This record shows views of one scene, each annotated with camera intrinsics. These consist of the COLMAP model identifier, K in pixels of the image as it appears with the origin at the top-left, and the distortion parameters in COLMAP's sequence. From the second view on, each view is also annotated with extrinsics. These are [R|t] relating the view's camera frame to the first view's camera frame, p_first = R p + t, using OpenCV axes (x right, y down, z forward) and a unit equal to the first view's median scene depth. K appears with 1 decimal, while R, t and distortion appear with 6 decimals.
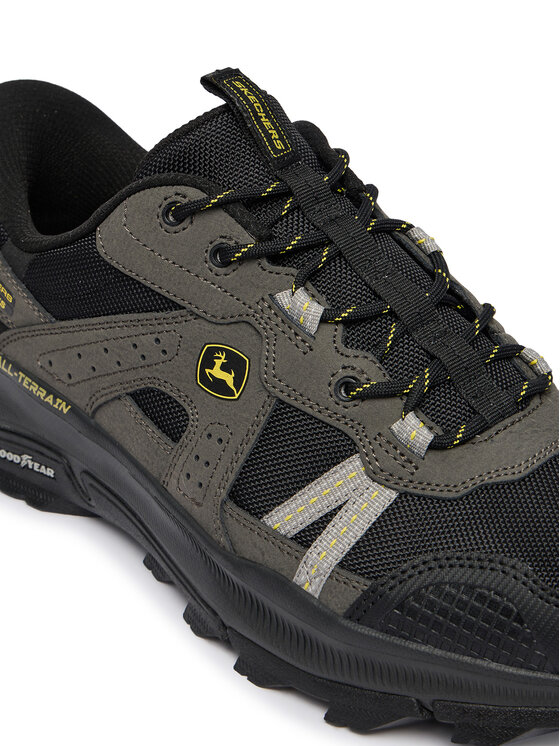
lens RADIAL K [[1694.8, 0, 280.0], [0, 1694.8, 373.0], [0, 0, 1]] dist [-0.071217, 0.045615]
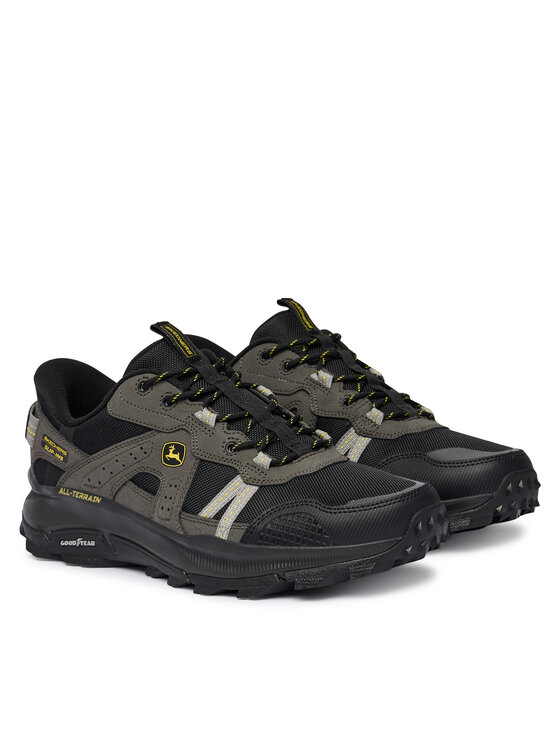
lens RADIAL K [[2189.6, 0, 280.0], [0, 2189.6, 373.0], [0, 0, 1]] dist [1.389785, 0.088185]
pose [[0.992527, -0.121967, 0.003699, 0.100265], [0.116260, 0.936013, -0.332211, 0.834486], [0.037056, 0.330158, 0.943198, -1.619458]]
